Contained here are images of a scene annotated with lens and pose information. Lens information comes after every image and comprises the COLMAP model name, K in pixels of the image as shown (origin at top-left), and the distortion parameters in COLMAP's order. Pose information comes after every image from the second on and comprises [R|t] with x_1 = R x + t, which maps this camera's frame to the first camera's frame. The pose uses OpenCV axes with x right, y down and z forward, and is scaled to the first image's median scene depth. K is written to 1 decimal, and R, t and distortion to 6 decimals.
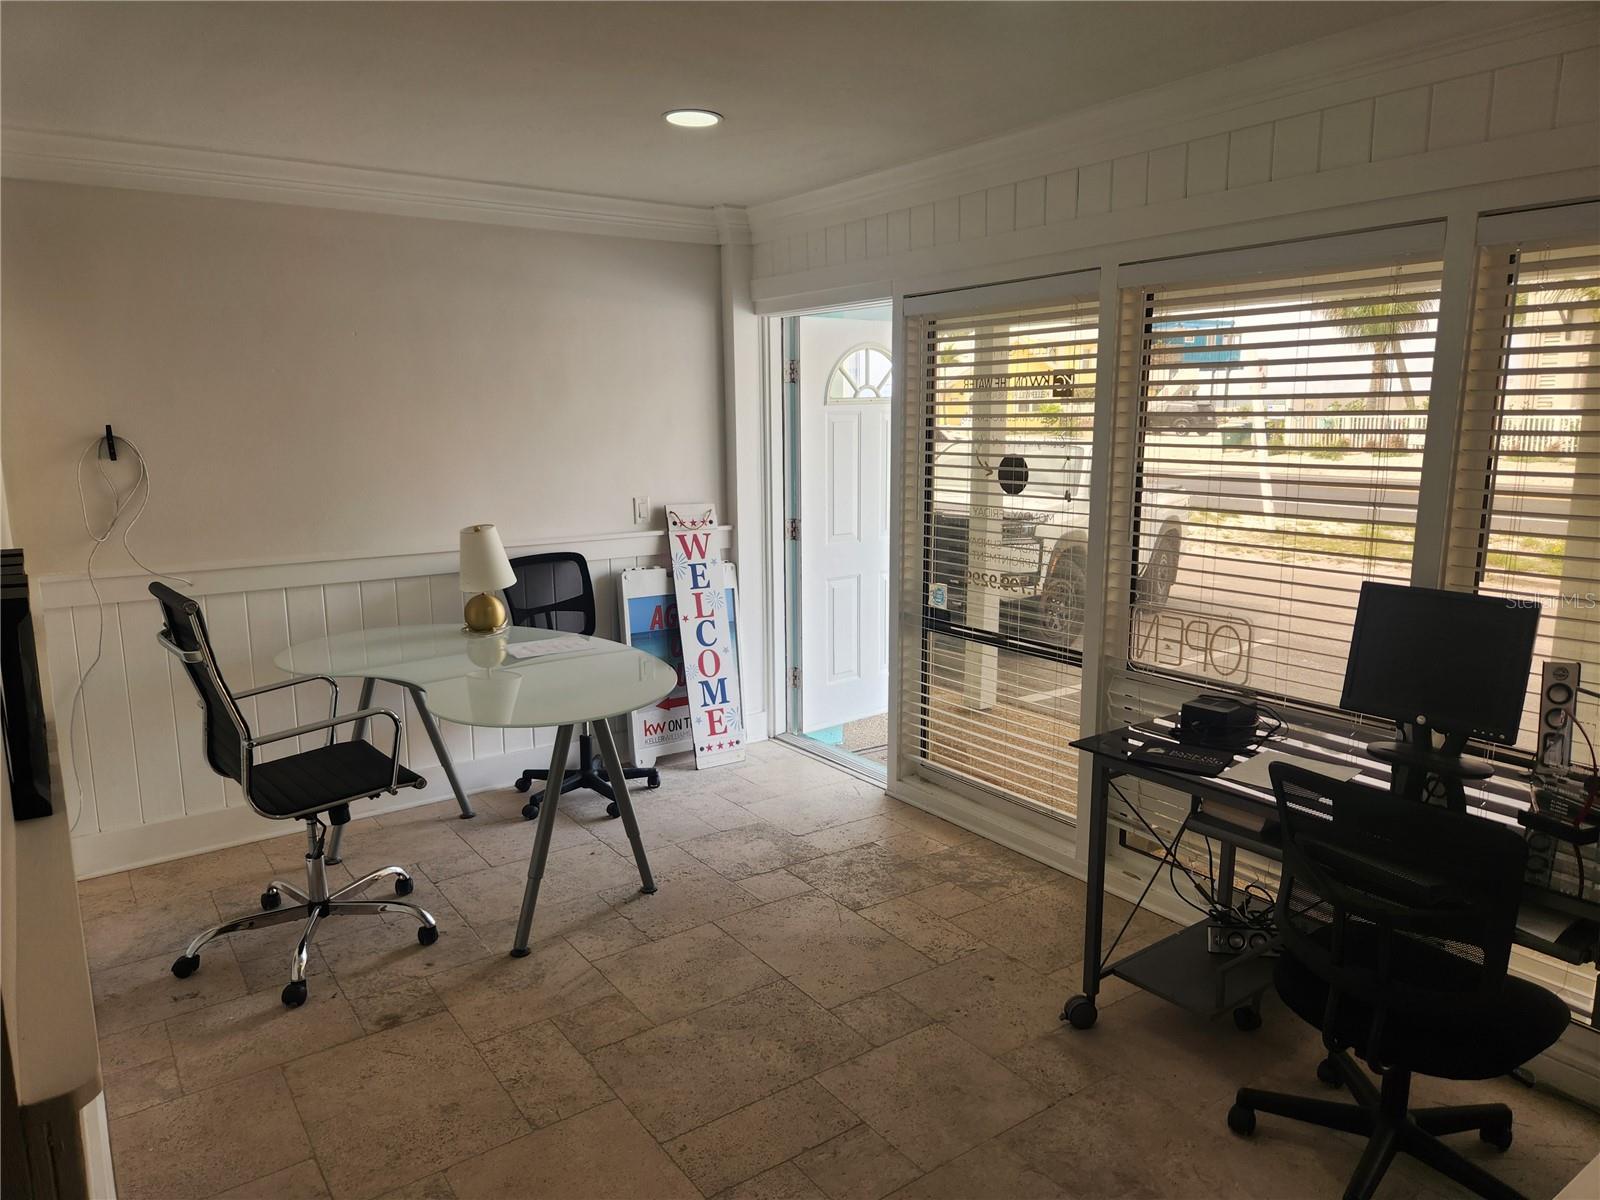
lens RADIAL K [[1058.2, 0, 798.1], [0, 1058.2, 600.6], [0, 0, 1]] dist [0.050802, -0.042063]
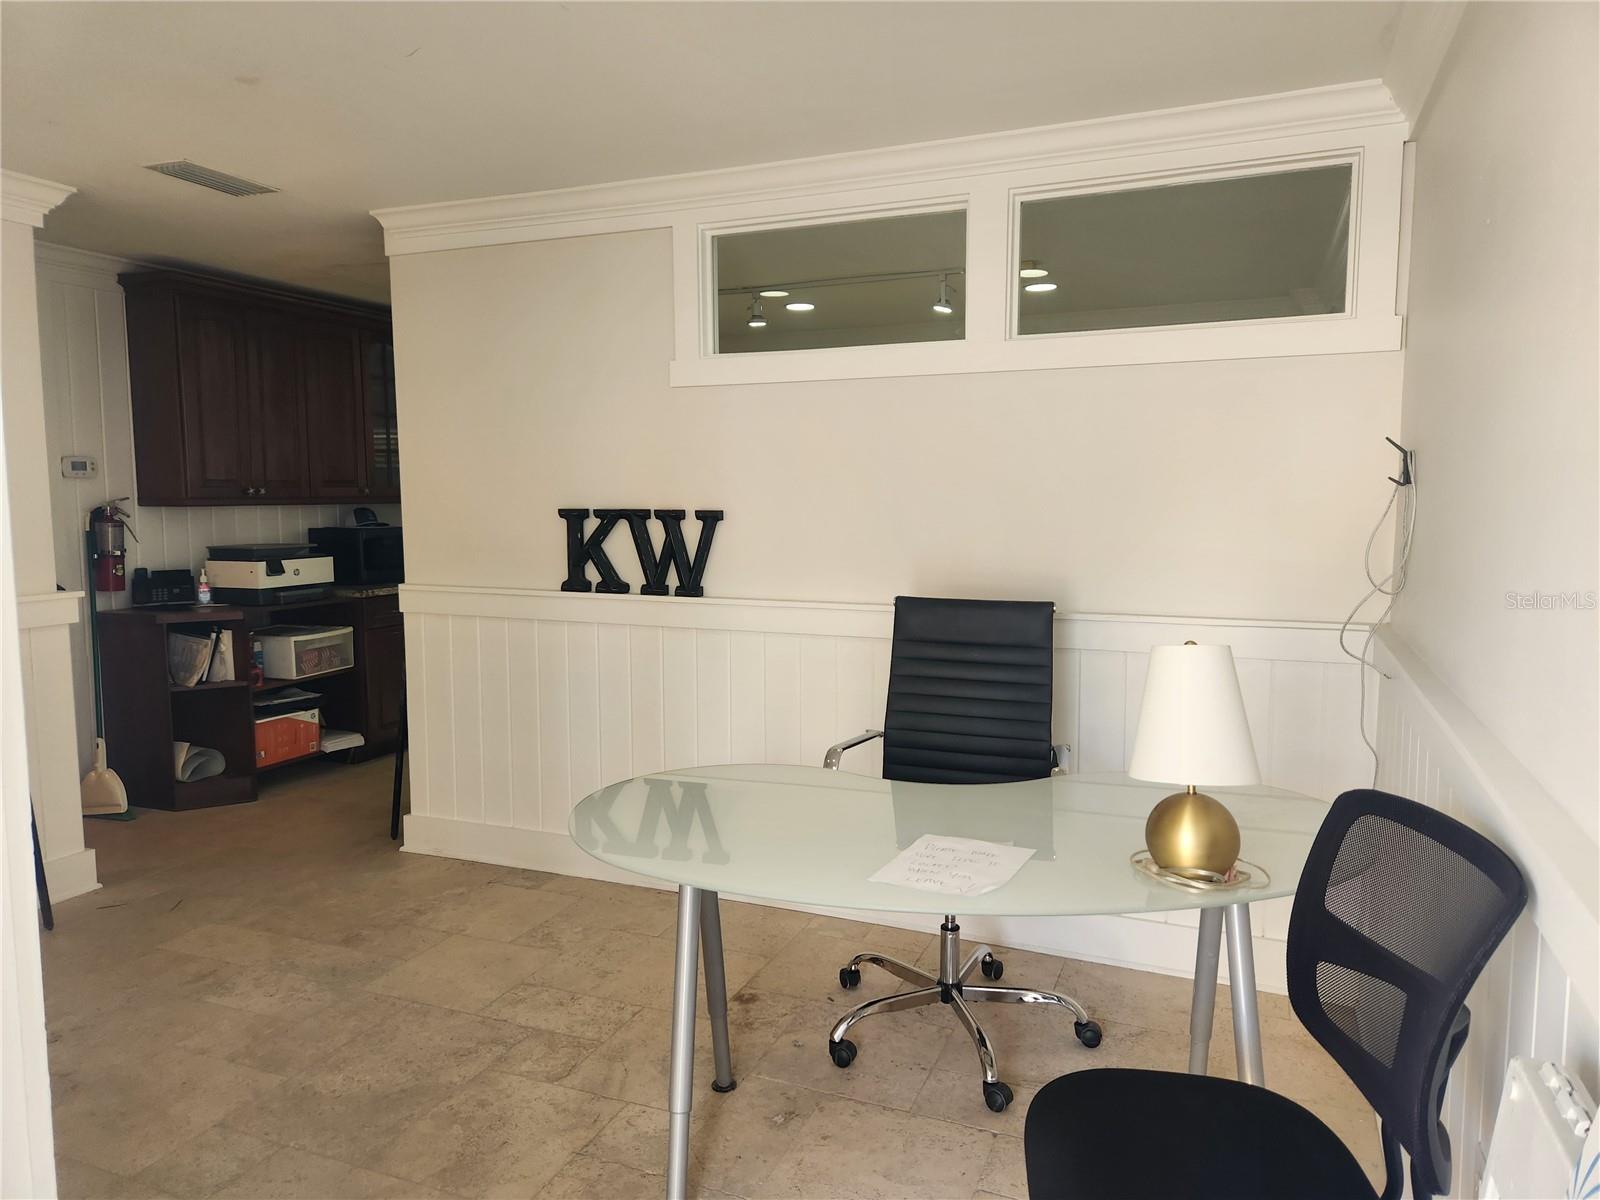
lens RADIAL K [[1058.2, 0, 814.6], [0, 1058.2, 604.6], [0, 0, 1]] dist [0.050802, -0.042063]
pose [[-0.840215, 0.063784, -0.538488, 0.103920], [-0.089936, 0.962912, 0.254386, -0.257764], [0.534743, 0.262169, -0.803317, 1.776872]]
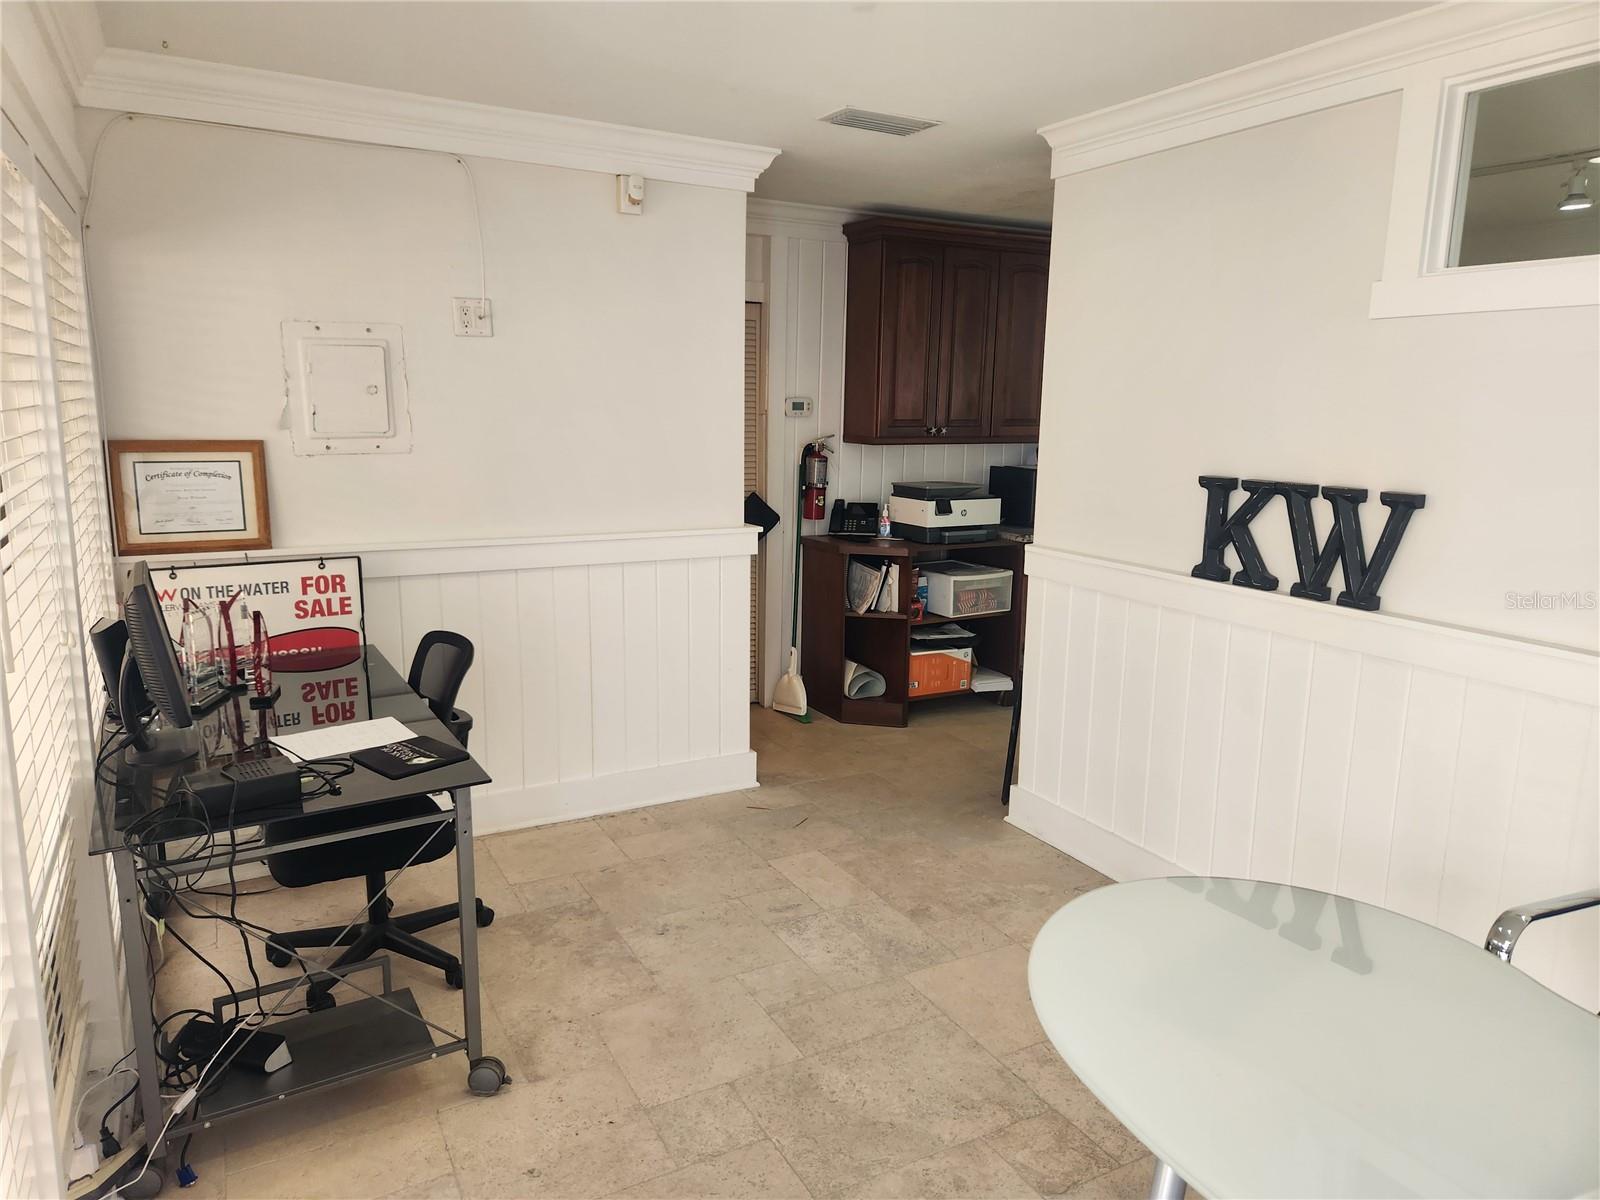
lens RADIAL K [[1058.2, 0, 797.7], [0, 1058.2, 606.0], [0, 0, 1]] dist [0.050802, -0.042063]
pose [[-0.992356, -0.033951, 0.118643, -0.075812], [0.011037, 0.933141, 0.359342, -0.276521], [-0.122911, 0.357905, -0.925633, 1.607306]]
